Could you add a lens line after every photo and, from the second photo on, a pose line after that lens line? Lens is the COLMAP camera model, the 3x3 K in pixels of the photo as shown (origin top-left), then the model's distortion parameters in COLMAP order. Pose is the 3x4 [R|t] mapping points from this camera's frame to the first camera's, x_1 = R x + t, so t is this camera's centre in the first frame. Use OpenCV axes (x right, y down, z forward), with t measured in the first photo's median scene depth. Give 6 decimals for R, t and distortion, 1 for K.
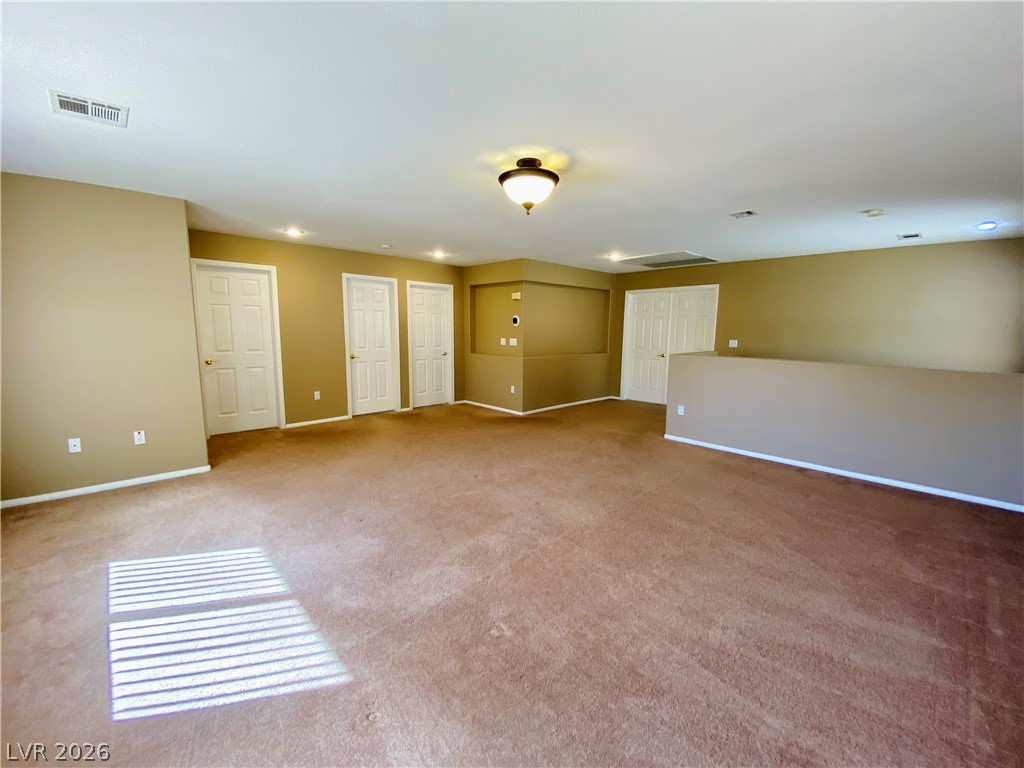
lens RADIAL K [[418.1, 0, 513.8], [0, 418.1, 383.4], [0, 0, 1]] dist [0.003461, -0.010580]
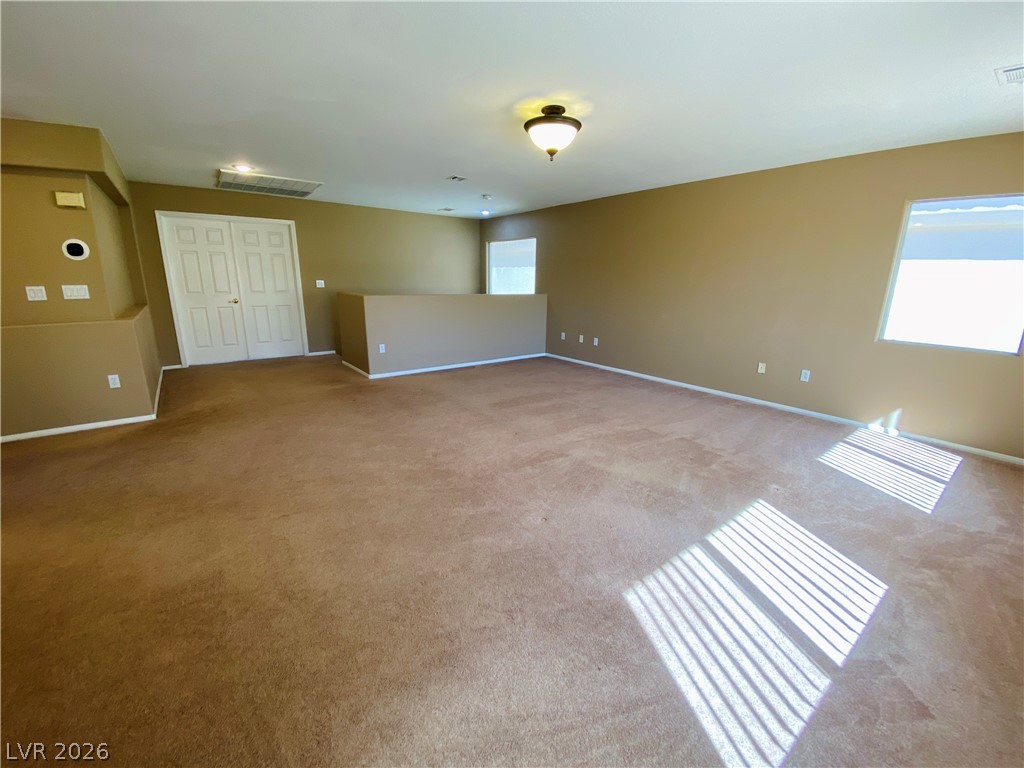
lens RADIAL K [[418.1, 0, 513.8], [0, 418.1, 383.4], [0, 0, 1]] dist [0.003461, -0.010580]
pose [[0.106938, -0.250863, 0.962098, -0.478613], [0.115545, 0.964226, 0.238575, -0.051090], [-0.987529, 0.085653, 0.132099, 0.420380]]
